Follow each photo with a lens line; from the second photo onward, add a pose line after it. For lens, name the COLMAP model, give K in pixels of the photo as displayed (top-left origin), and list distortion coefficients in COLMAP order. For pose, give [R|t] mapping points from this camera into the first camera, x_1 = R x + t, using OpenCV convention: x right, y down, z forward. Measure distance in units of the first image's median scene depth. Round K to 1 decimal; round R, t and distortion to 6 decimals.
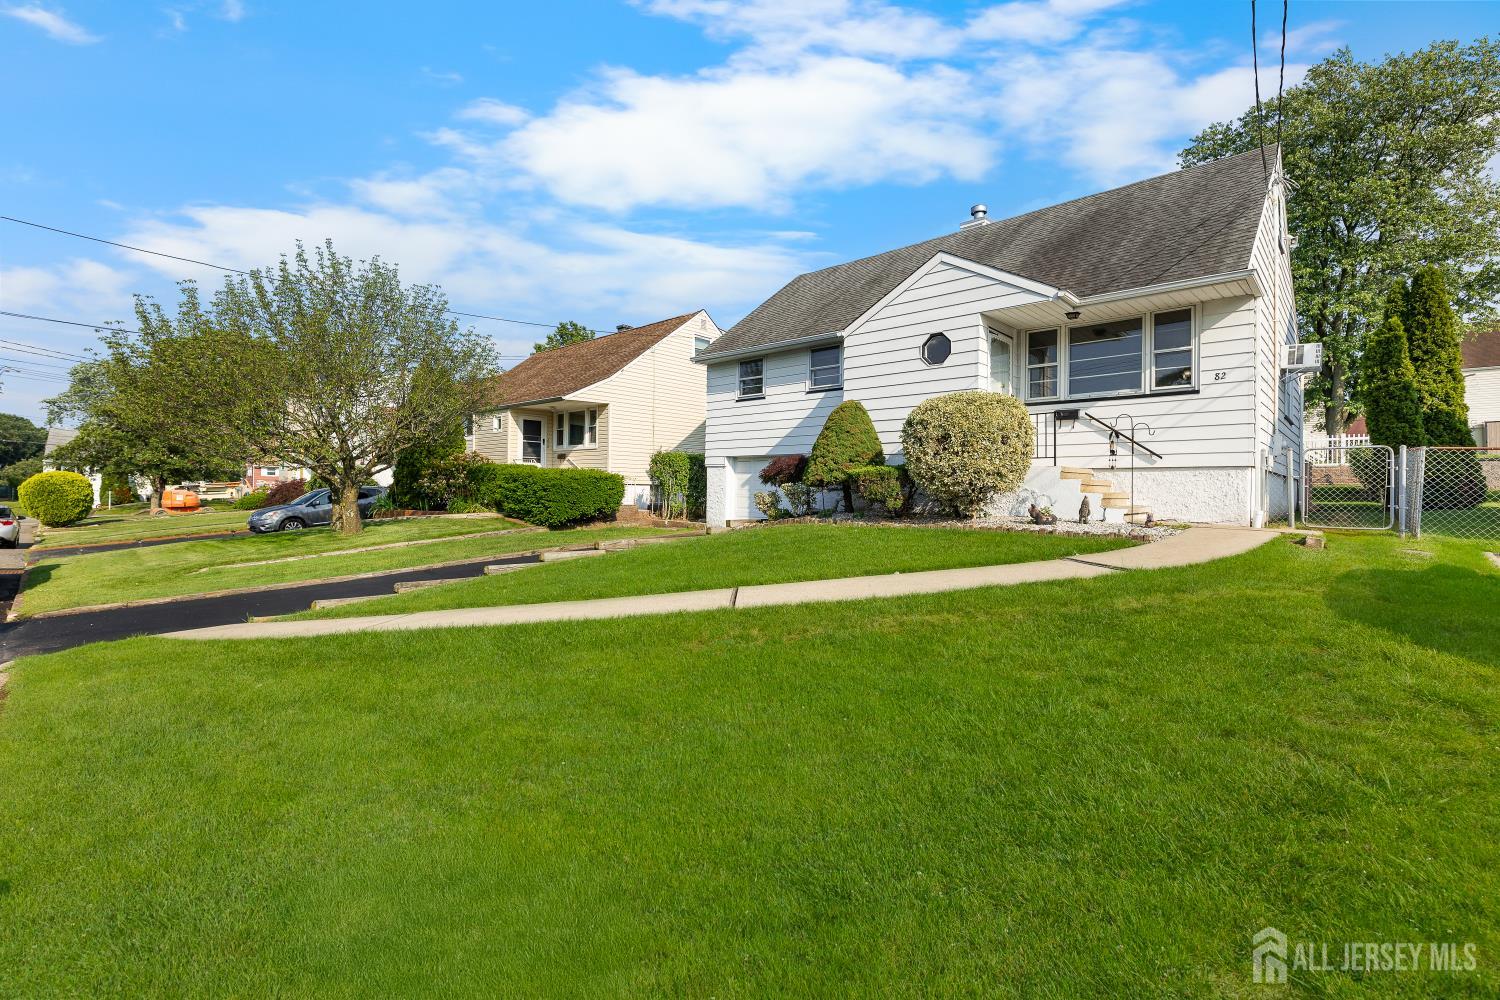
lens RADIAL K [[608.8, 0, 756.0], [0, 608.8, 488.6], [0, 0, 1]] dist [0.002383, -0.000052]
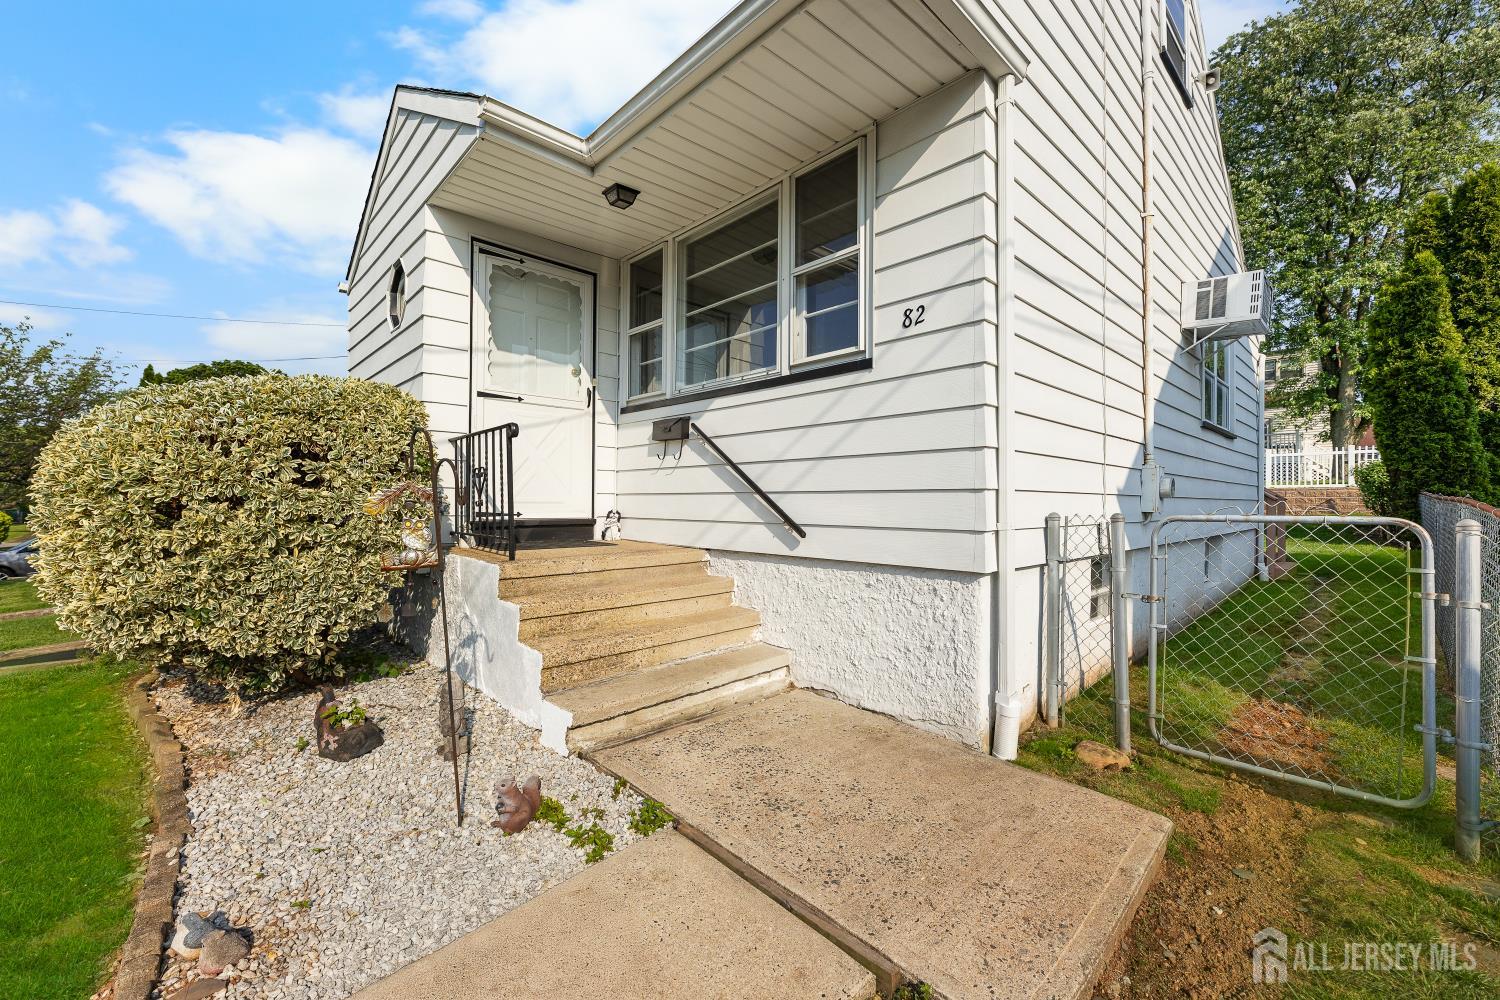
lens RADIAL K [[560.9, 0, 750.0], [0, 560.9, 500.0], [0, 0, 1]] dist [-0.000694, 0.000008]
pose [[0.997654, -0.008893, -0.067876, 0.442769], [0.008986, 0.999959, 0.001074, -0.049890], [0.067864, -0.001682, 0.997693, 0.426927]]
